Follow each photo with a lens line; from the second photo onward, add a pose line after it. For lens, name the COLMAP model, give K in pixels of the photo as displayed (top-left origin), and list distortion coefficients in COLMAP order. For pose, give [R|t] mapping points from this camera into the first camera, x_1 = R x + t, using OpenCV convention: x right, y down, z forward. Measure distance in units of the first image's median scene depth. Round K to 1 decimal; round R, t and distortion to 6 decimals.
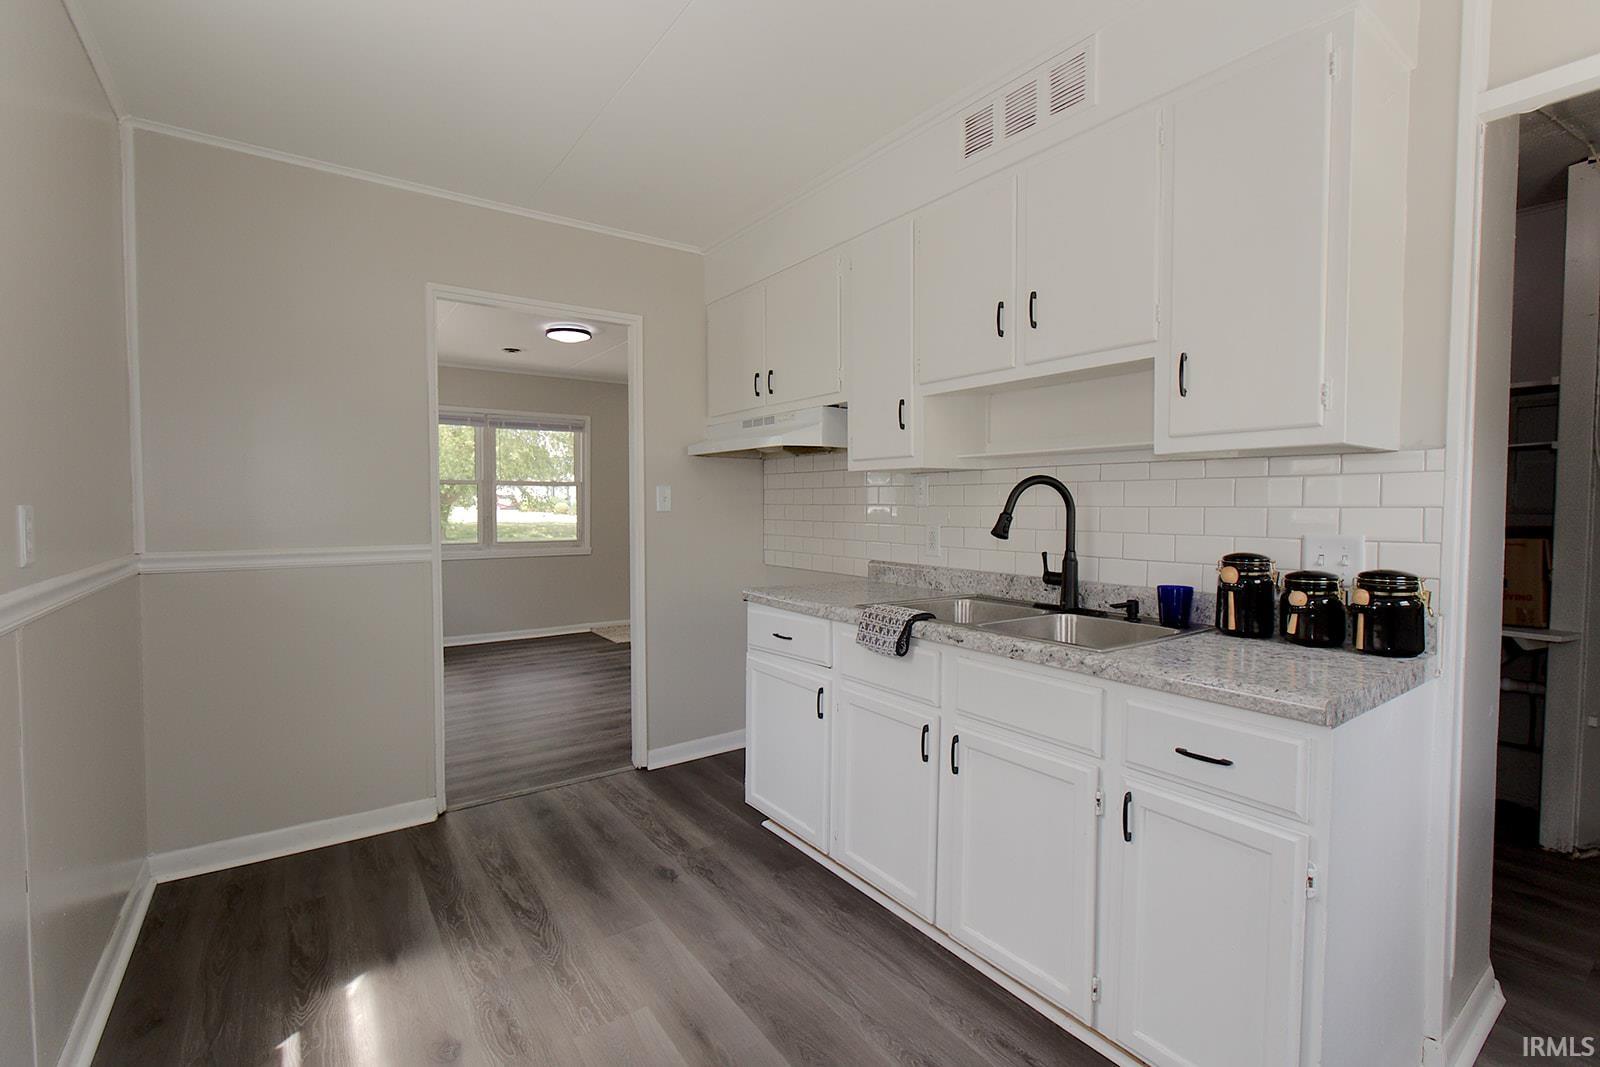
lens RADIAL K [[715.1, 0, 805.9], [0, 715.1, 528.1], [0, 0, 1]] dist [-0.007330, 0.001654]
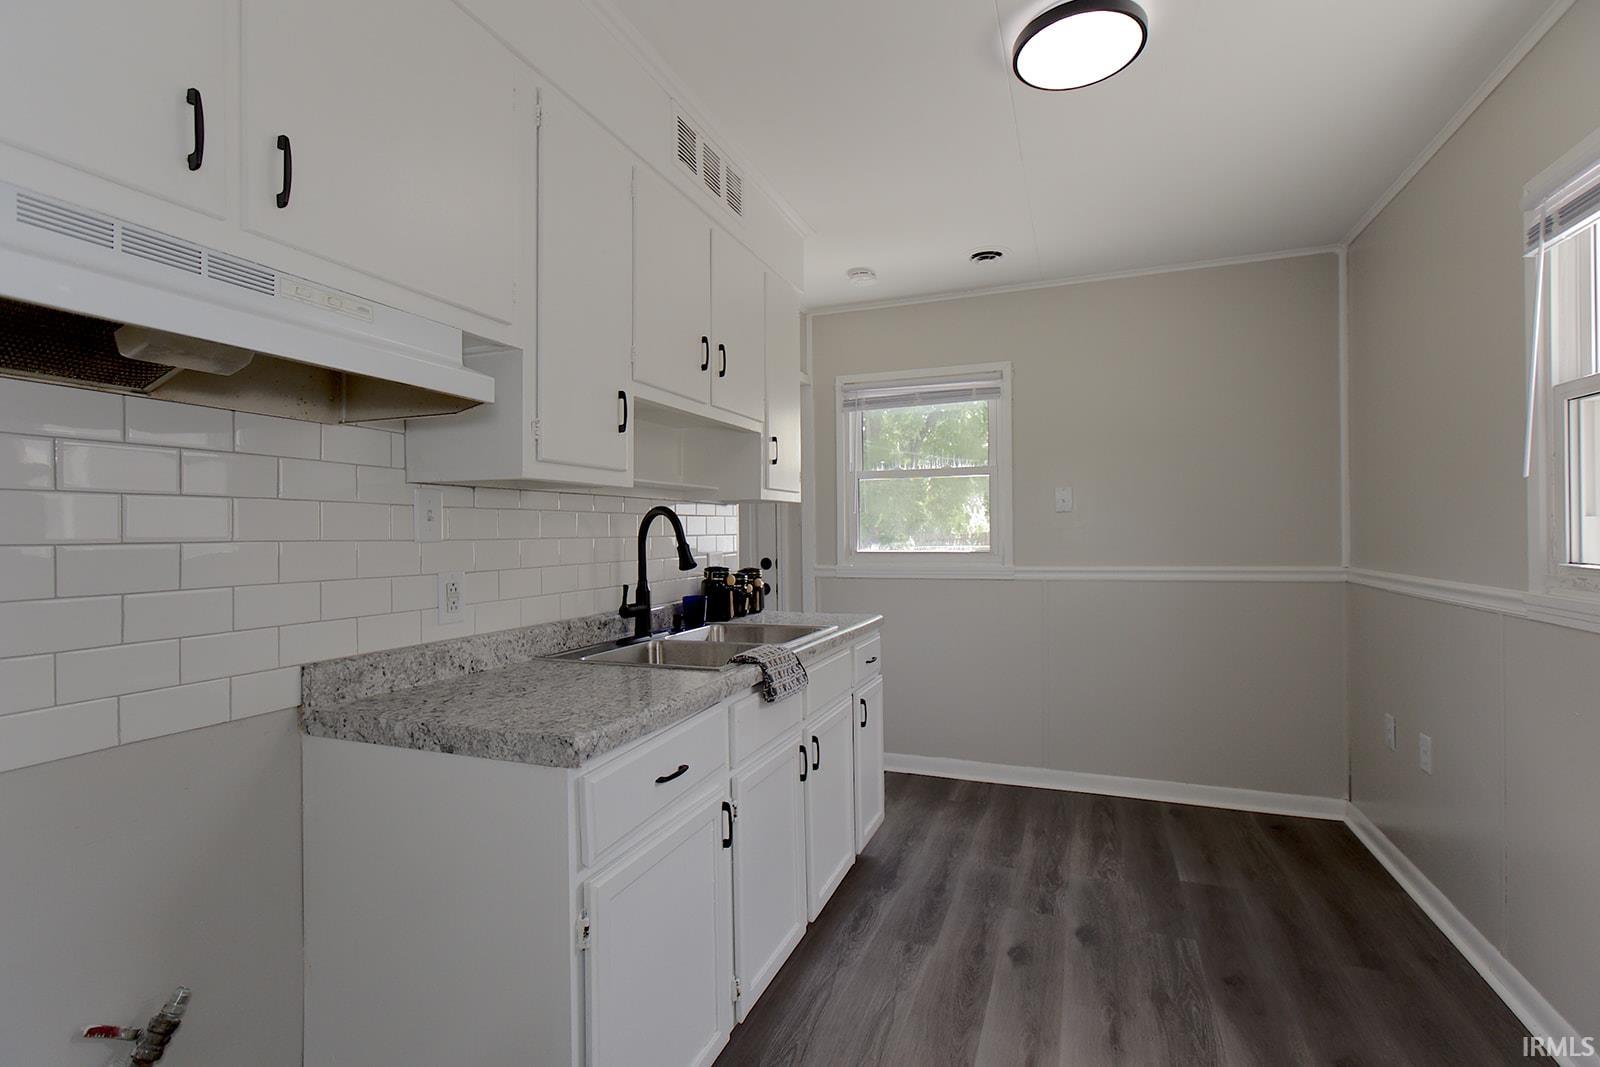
lens RADIAL K [[715.1, 0, 807.6], [0, 715.1, 530.7], [0, 0, 1]] dist [-0.007330, 0.001654]
pose [[-0.536354, 0.002792, 0.843988, -0.612946], [0.034043, 0.999252, 0.018329, -0.048873], [-0.843306, 0.038562, -0.536048, 1.316188]]
